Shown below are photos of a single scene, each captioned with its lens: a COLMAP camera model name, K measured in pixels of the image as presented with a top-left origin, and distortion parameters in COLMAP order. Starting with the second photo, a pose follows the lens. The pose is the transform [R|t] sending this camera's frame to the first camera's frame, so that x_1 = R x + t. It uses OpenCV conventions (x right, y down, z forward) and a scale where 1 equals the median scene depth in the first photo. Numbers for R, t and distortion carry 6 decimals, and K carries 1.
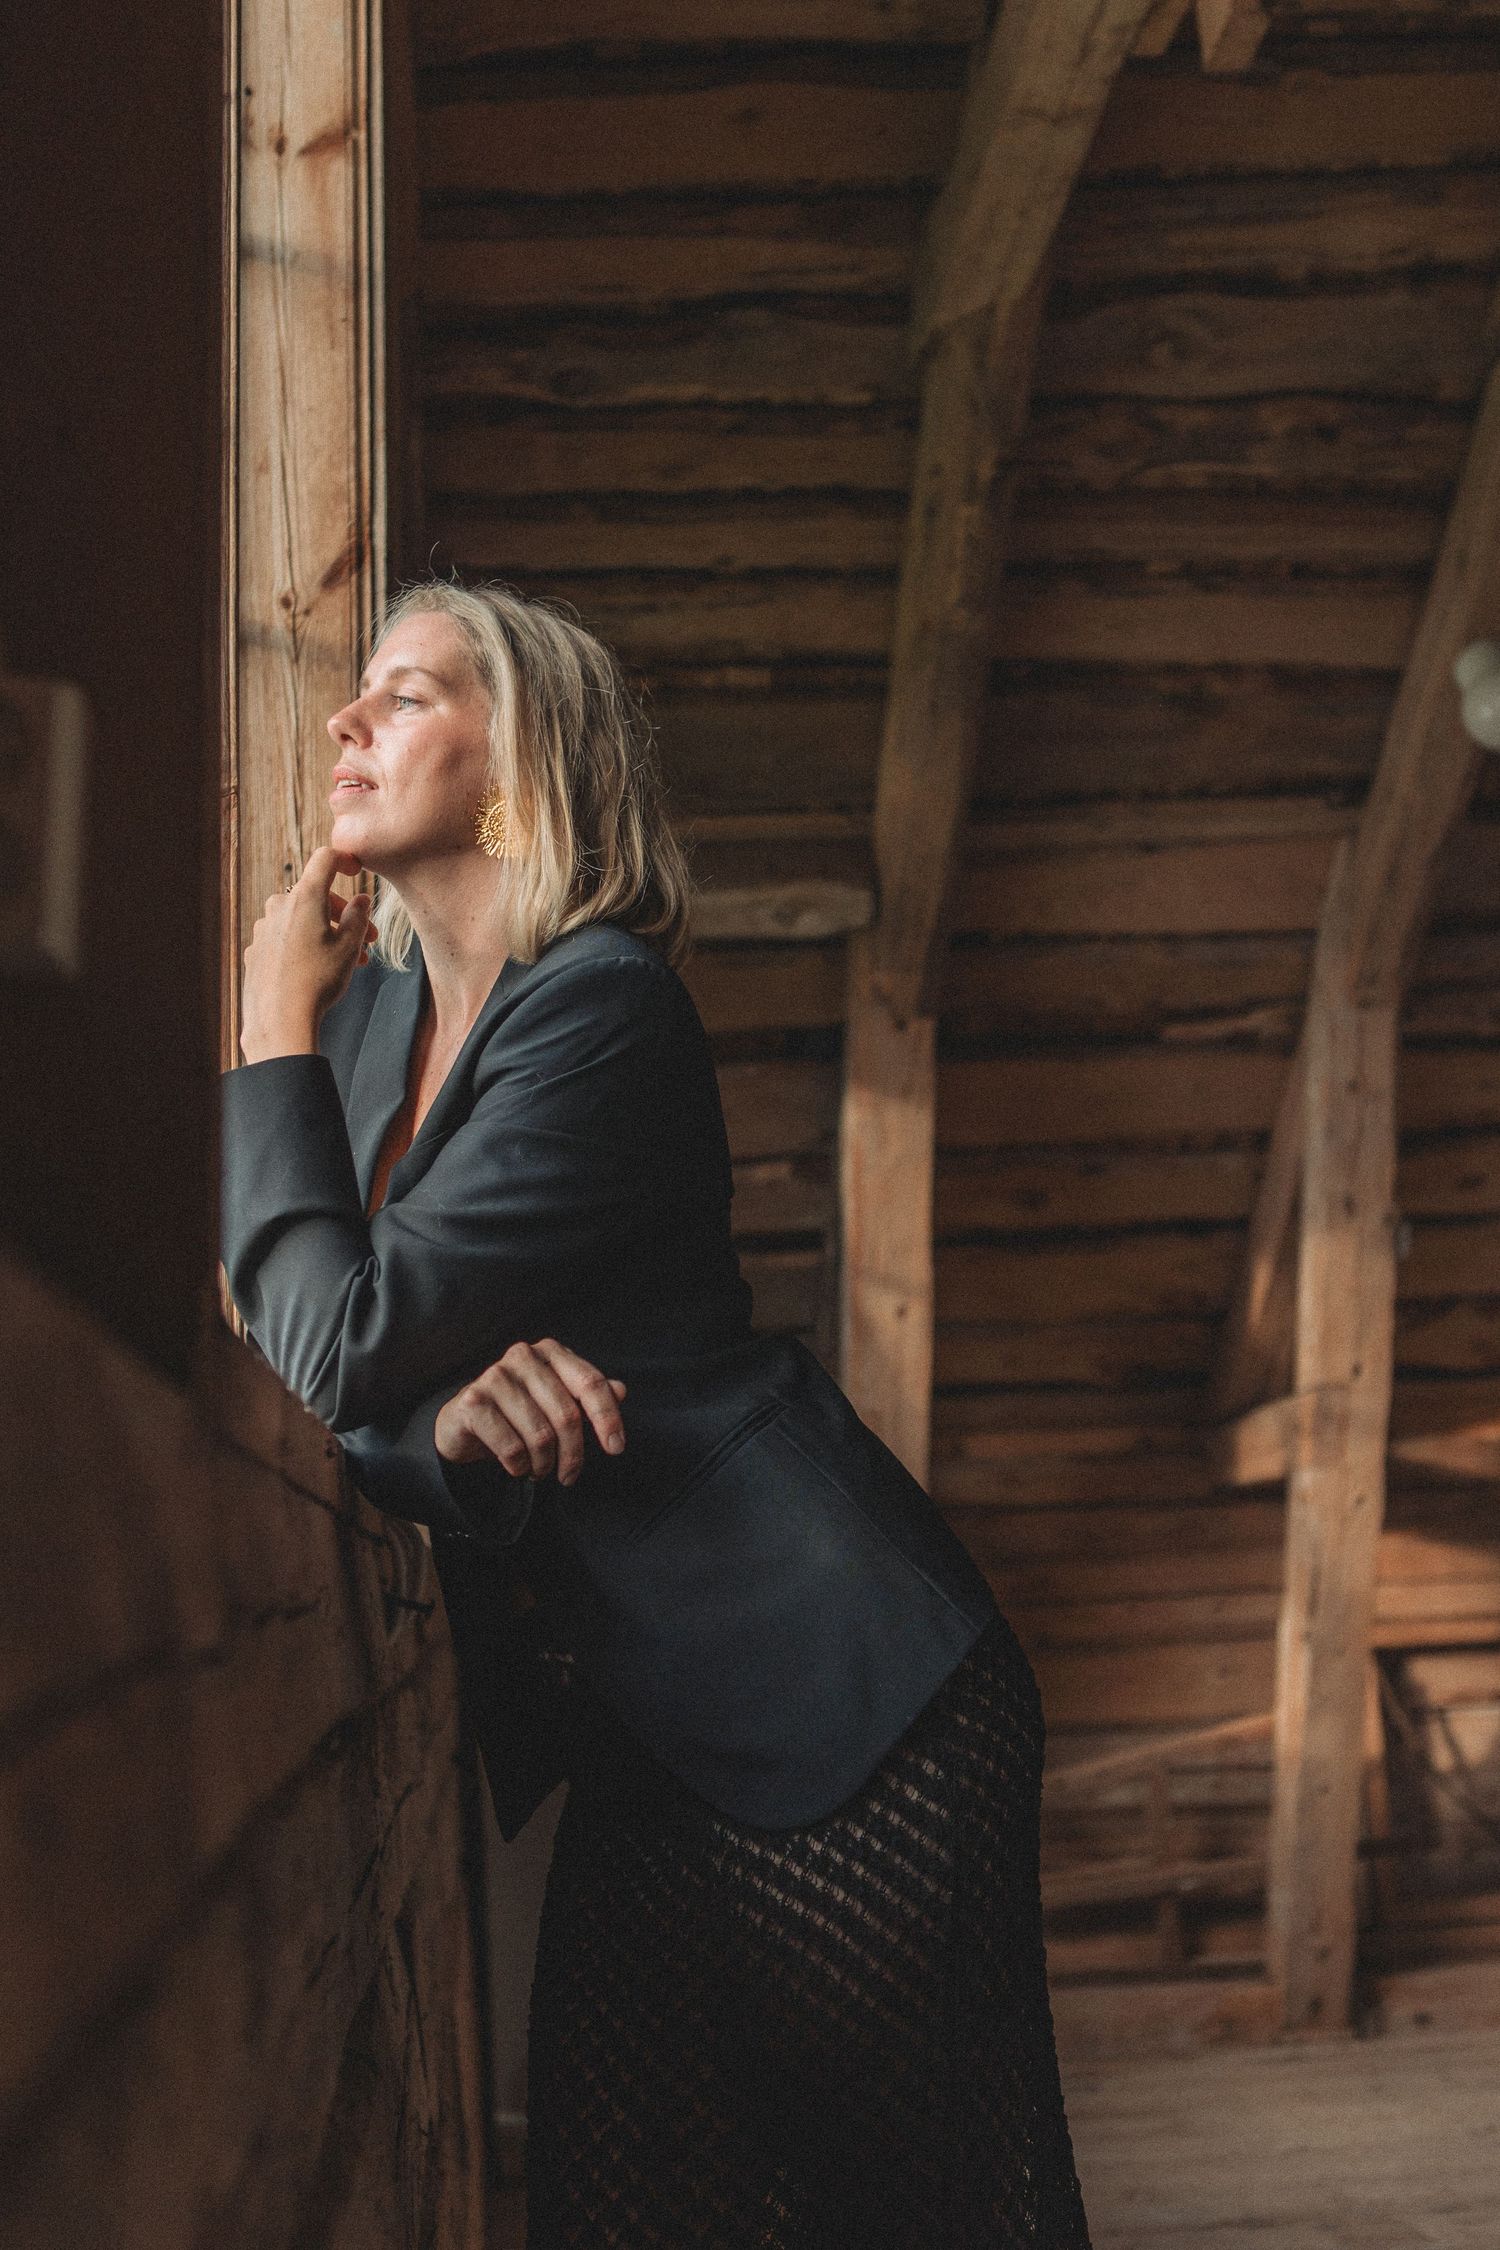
lens RADIAL K [[2638.7, 0, 747.6], [0, 2638.7, 1078.4], [0, 0, 1]] dist [-0.034847, 0.000000]
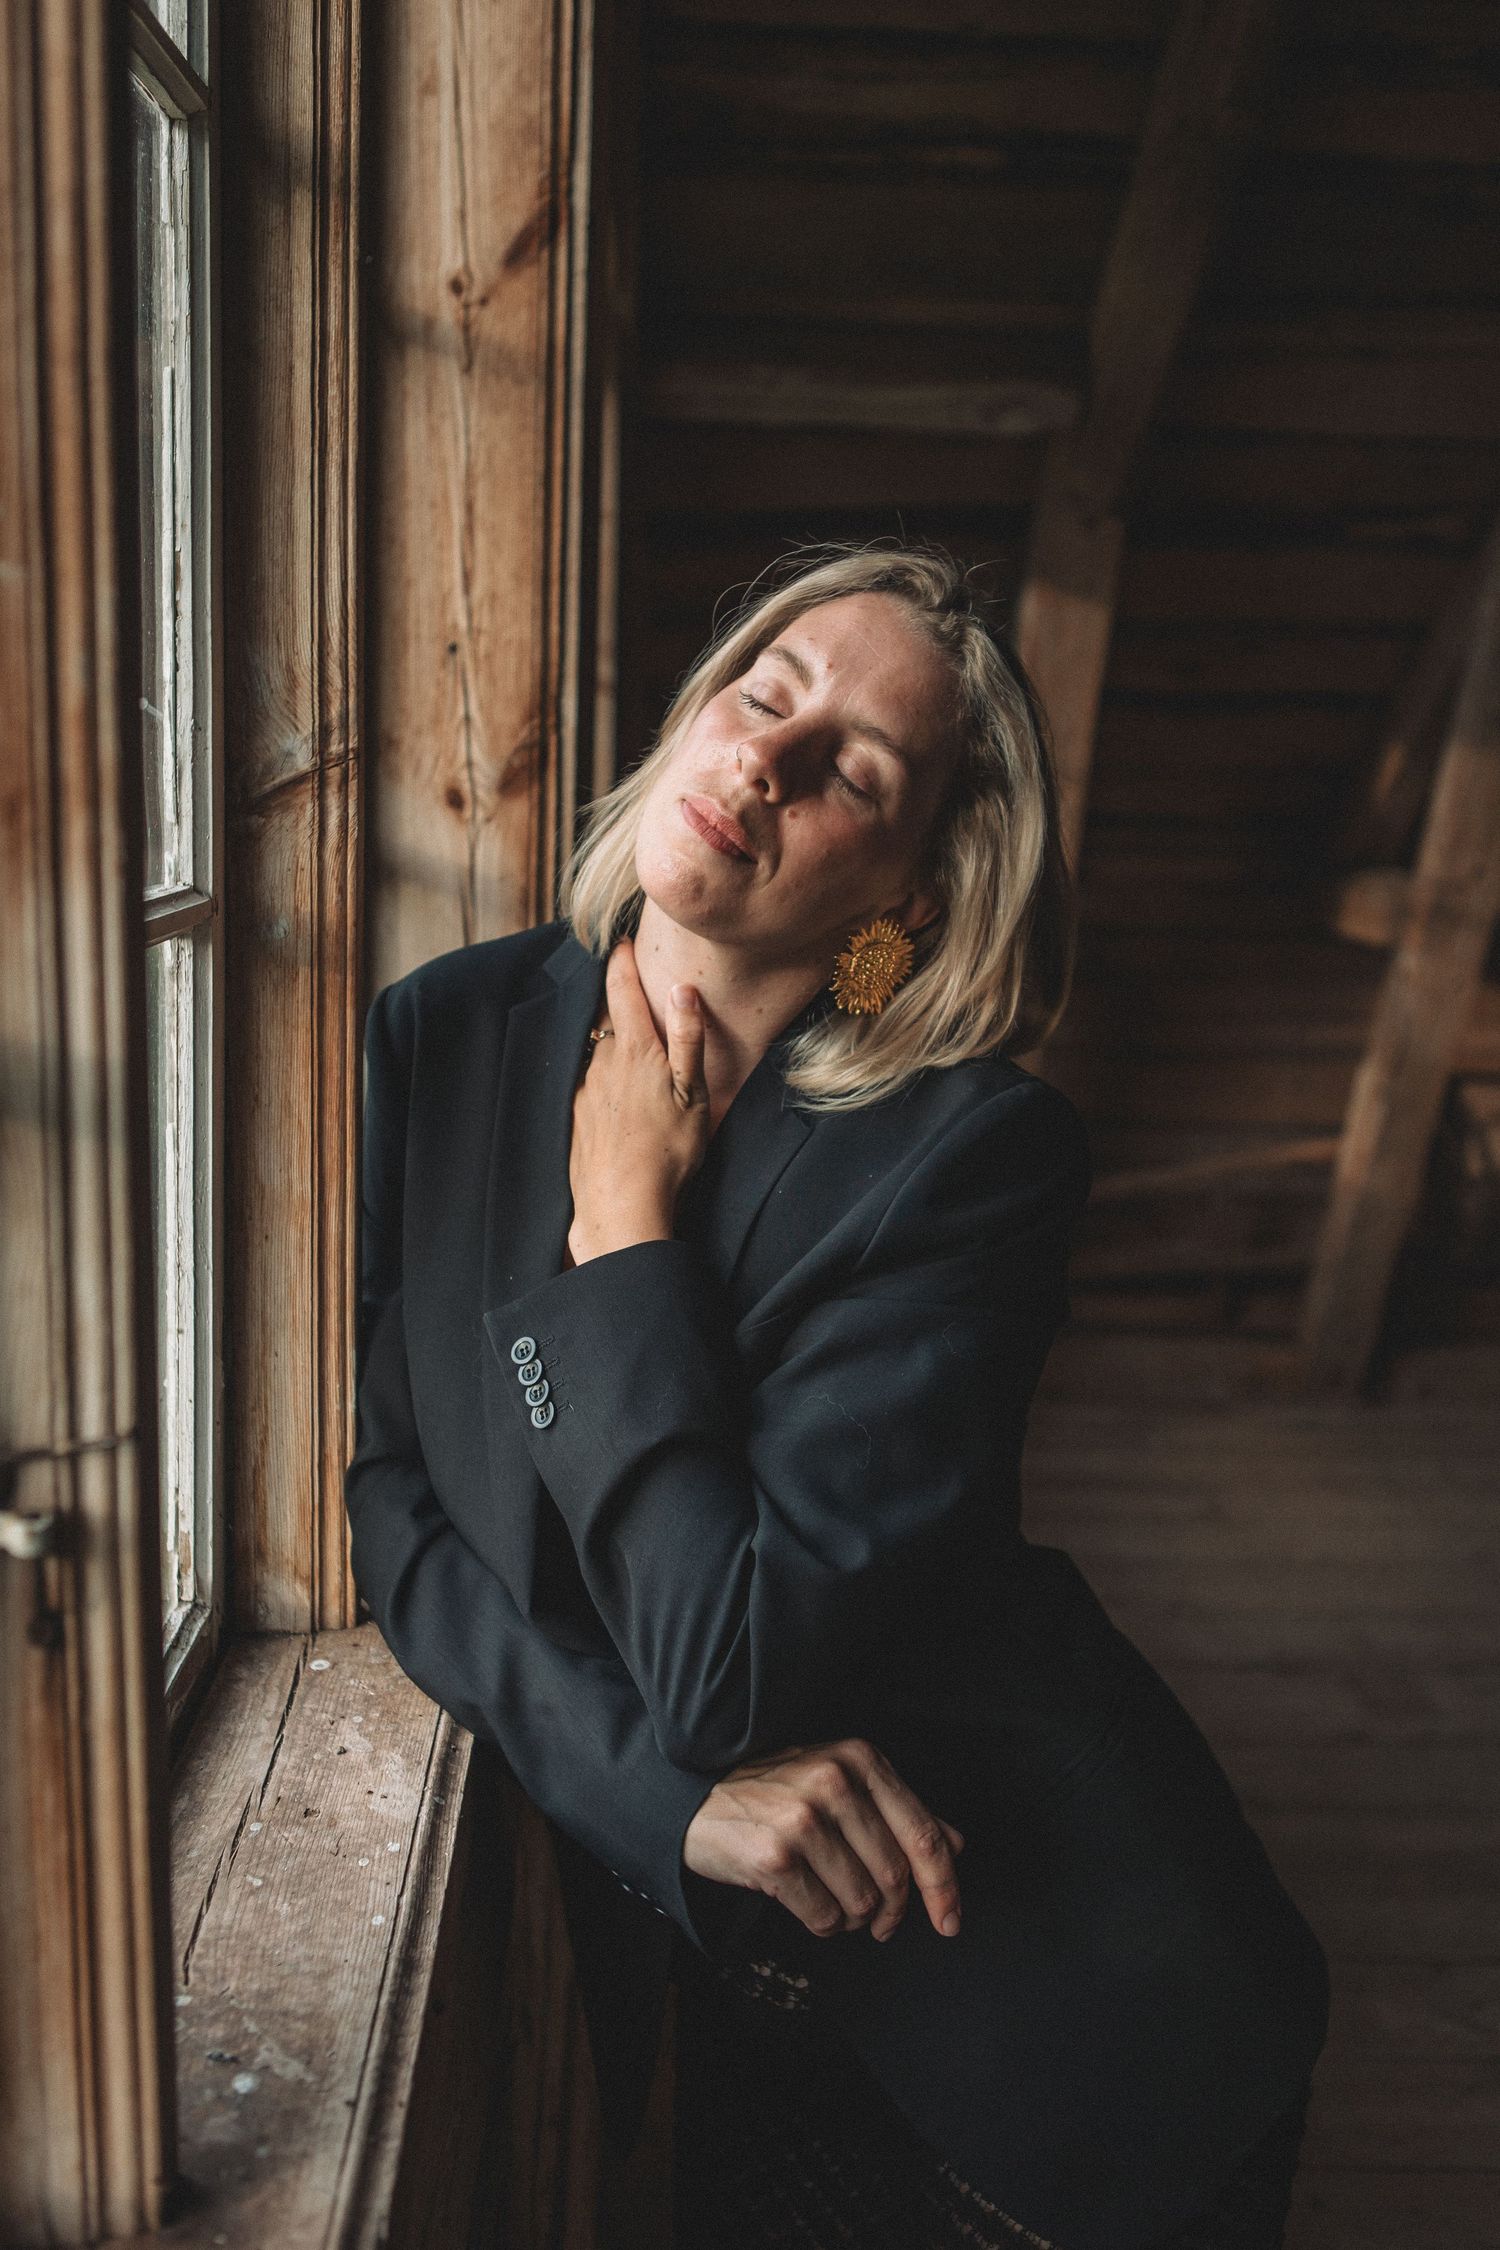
lens RADIAL K [[2115.6, 0, 741.8], [0, 2115.6, 1114.5], [0, 0, 1]] dist [0.020899, 0.000000]
pose [[0.995380, 0.084918, -0.044804, -0.022865], [-0.064606, 0.937583, 0.341707, -0.090584], [0.071024, -0.337234, 0.938738, 0.178611]]
